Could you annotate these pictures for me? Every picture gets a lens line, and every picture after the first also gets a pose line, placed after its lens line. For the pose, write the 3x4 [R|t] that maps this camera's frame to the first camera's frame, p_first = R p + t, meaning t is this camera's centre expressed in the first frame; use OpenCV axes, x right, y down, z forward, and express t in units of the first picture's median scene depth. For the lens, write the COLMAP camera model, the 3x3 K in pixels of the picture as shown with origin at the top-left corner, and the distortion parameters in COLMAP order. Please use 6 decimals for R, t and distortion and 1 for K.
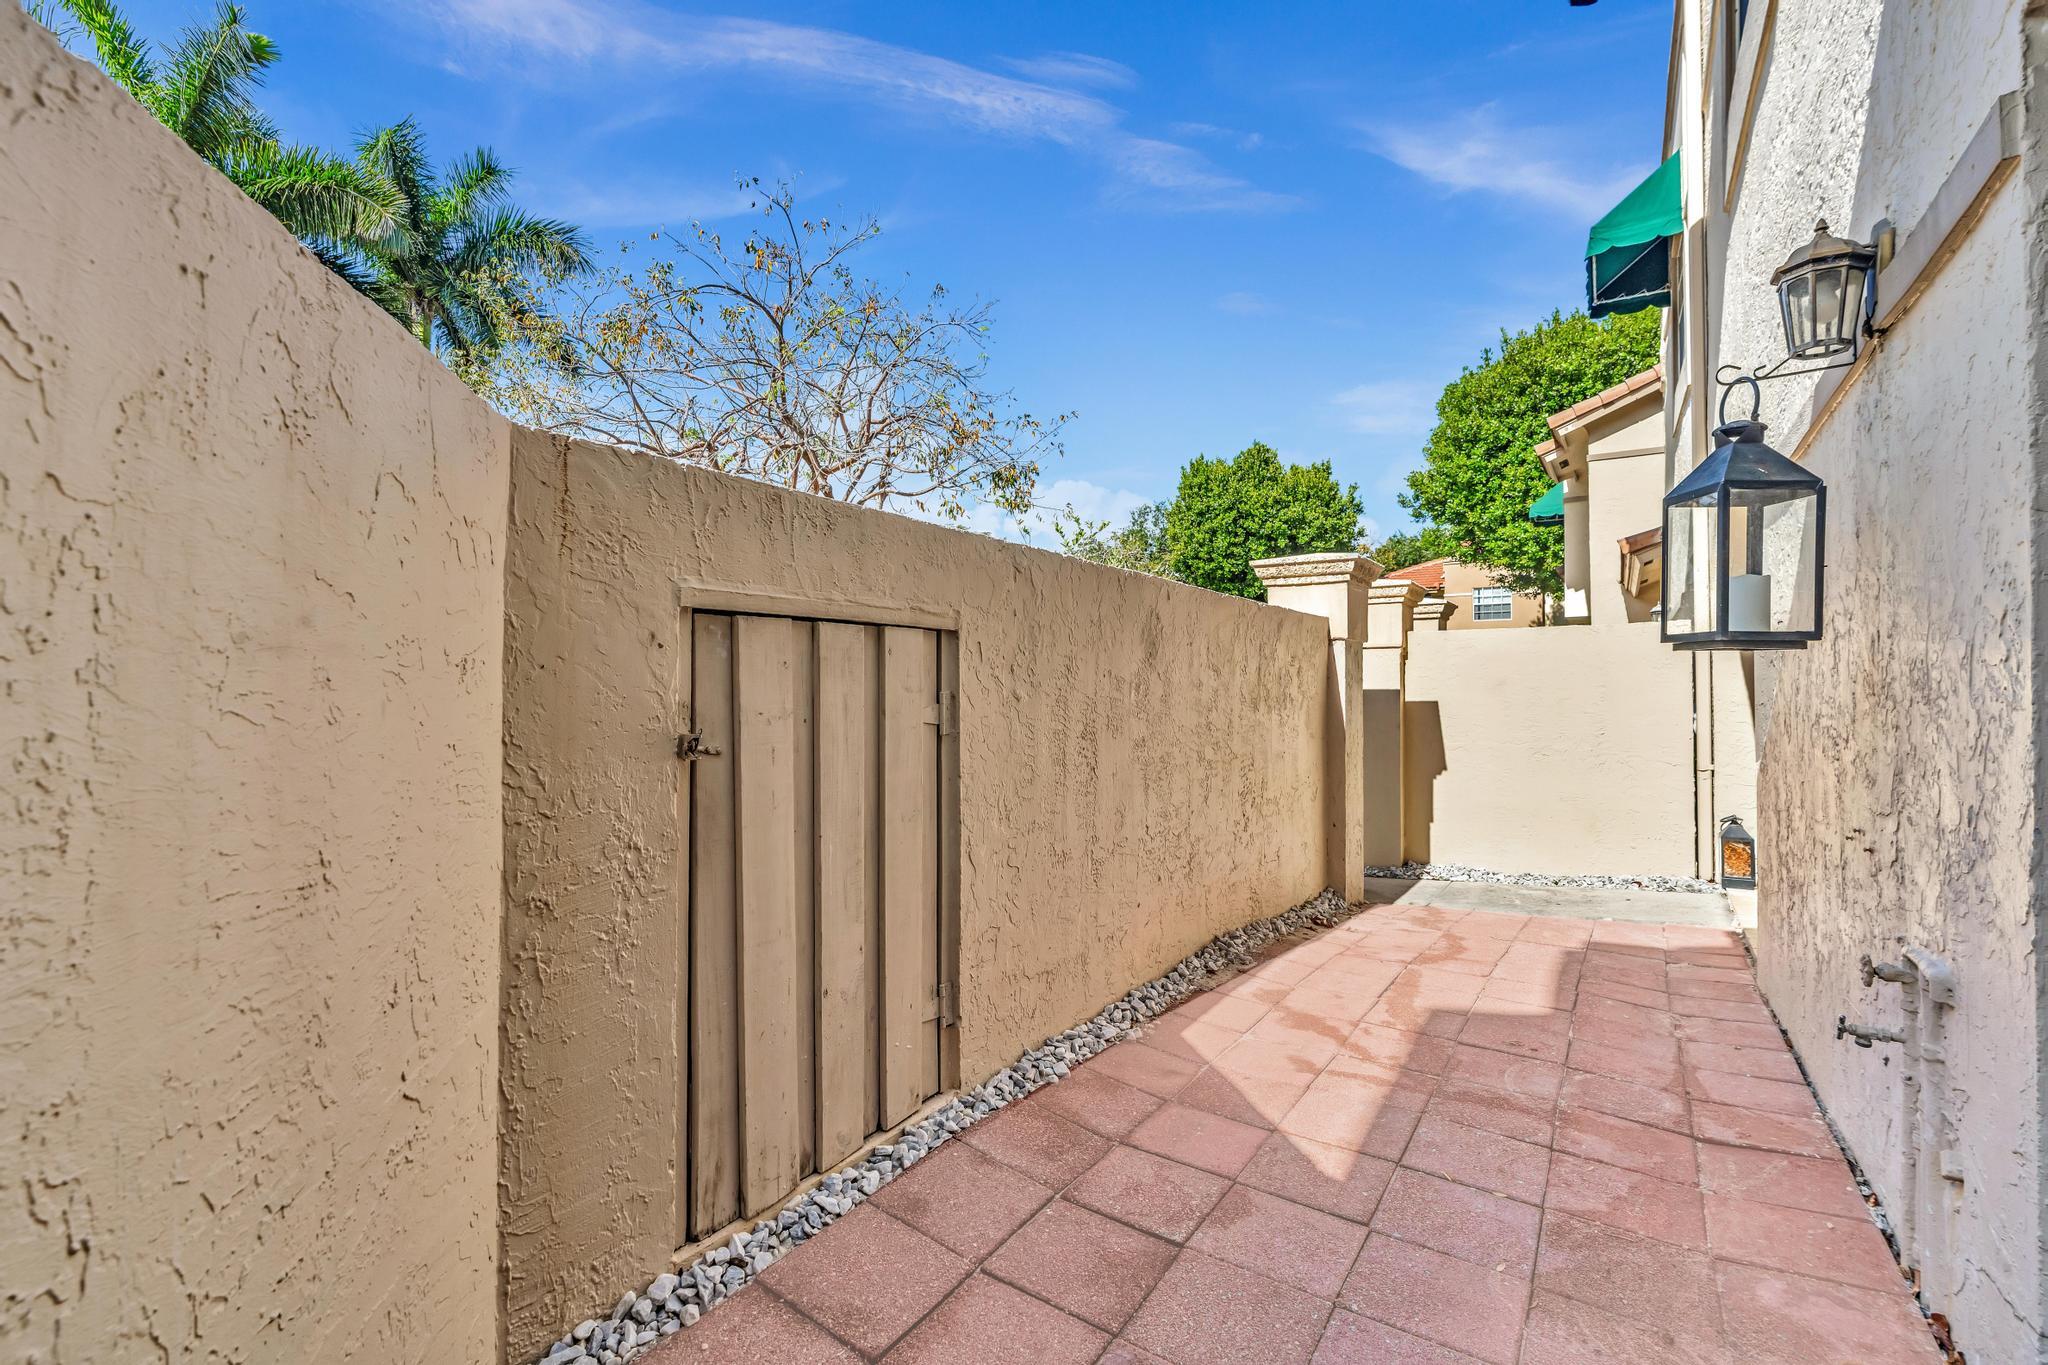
lens RADIAL K [[917.4, 0, 1019.3], [0, 917.4, 667.1], [0, 0, 1]] dist [-0.001252, 0.000906]
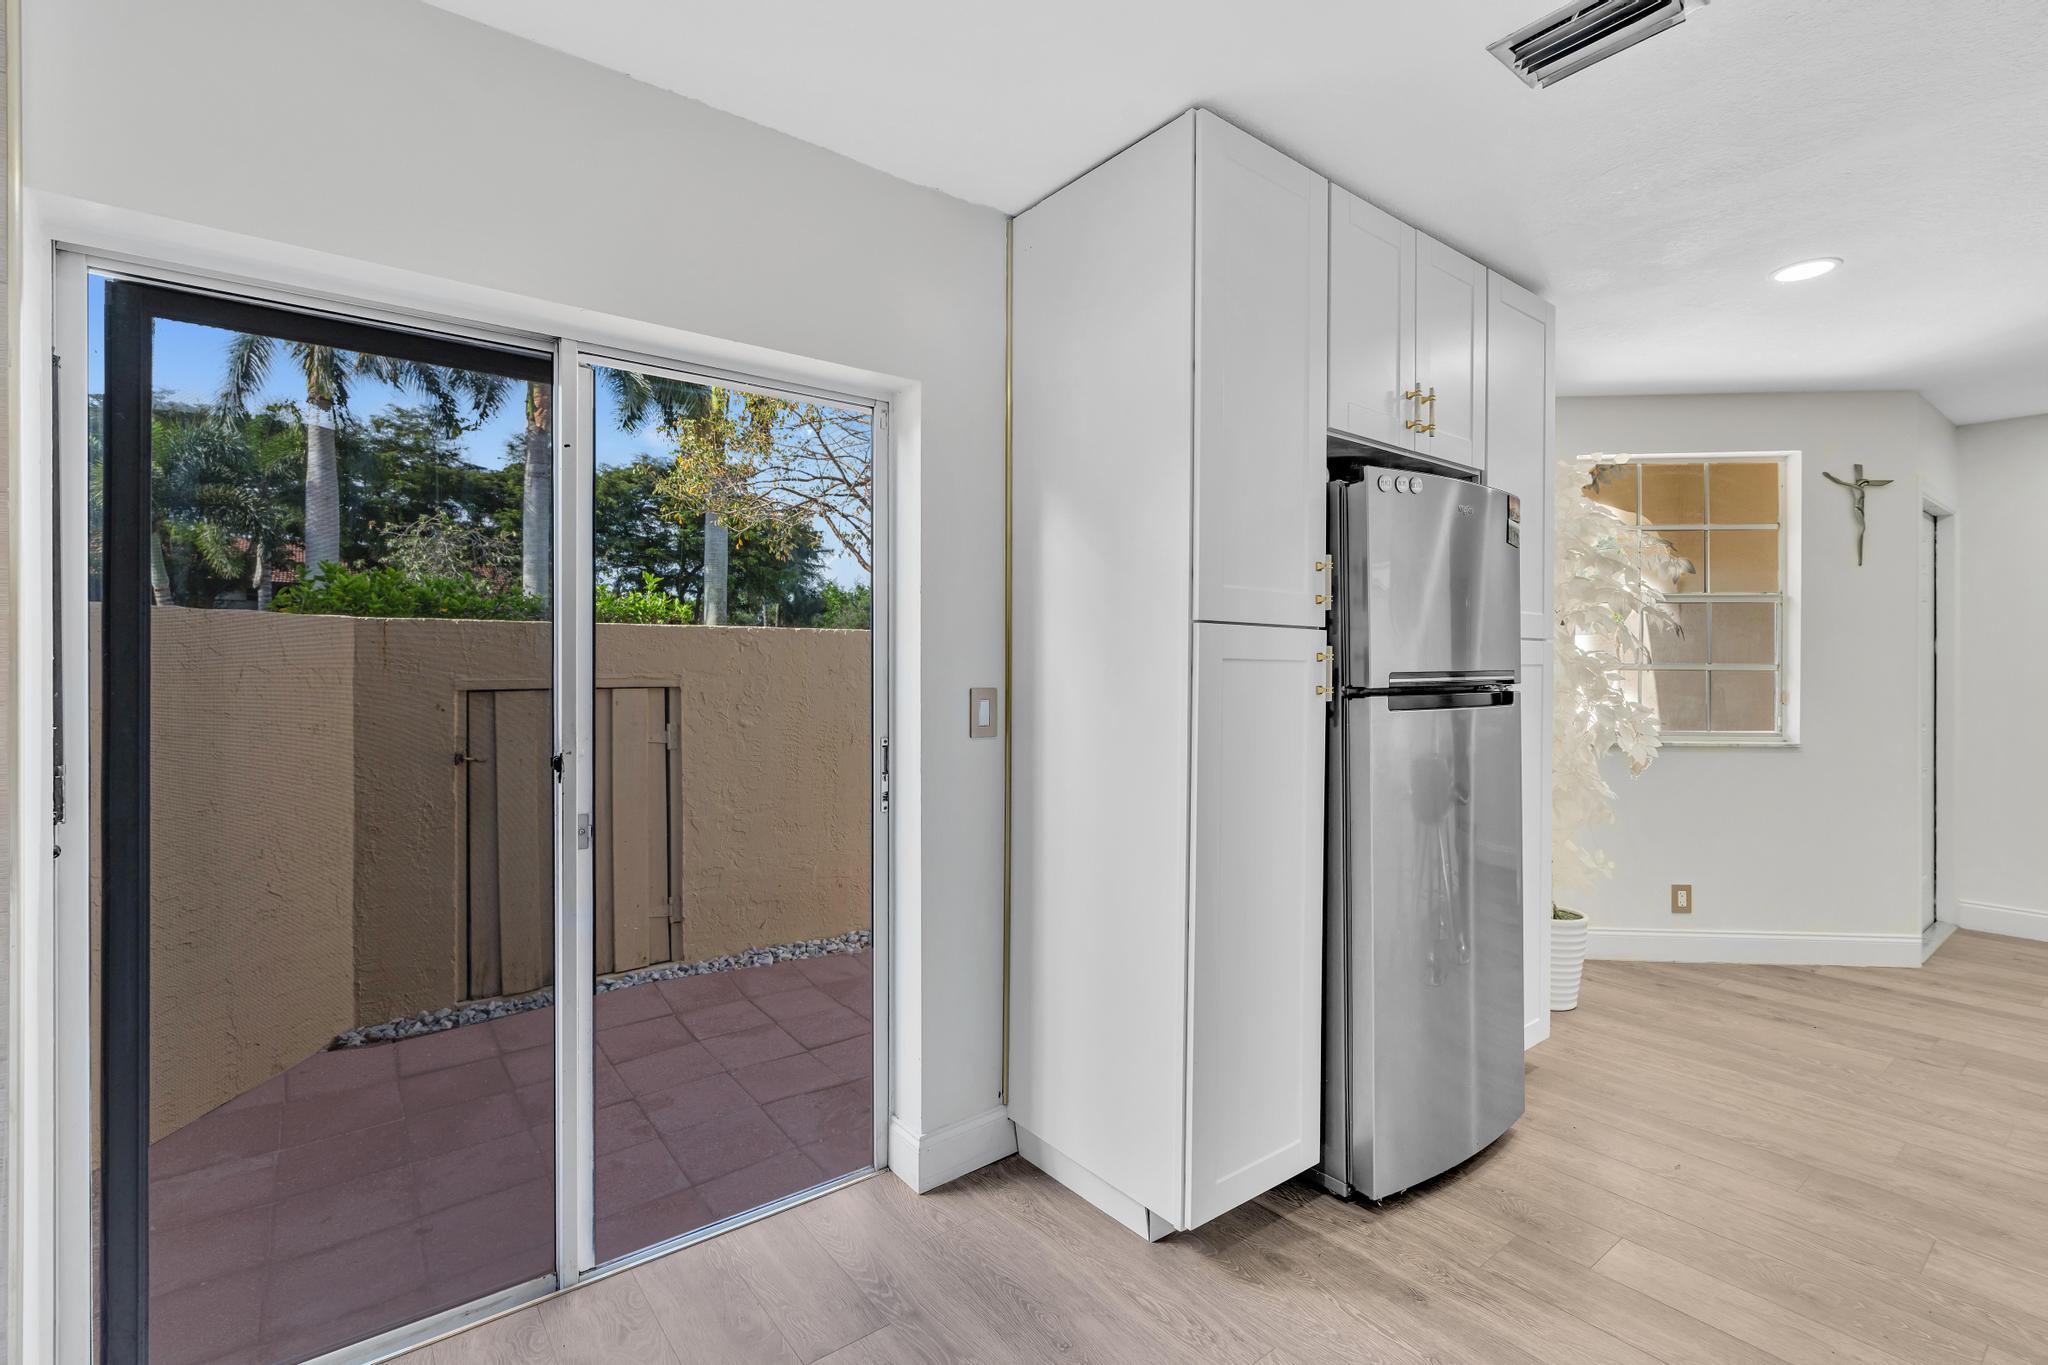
lens RADIAL K [[917.4, 0, 1019.3], [0, 917.4, 667.1], [0, 0, 1]] dist [-0.001252, 0.000906]
pose [[0.943765, -0.007009, -0.330543, 1.419128], [0.013084, 0.999784, 0.016158, -0.127613], [0.330359, -0.019575, 0.943652, -0.491816]]
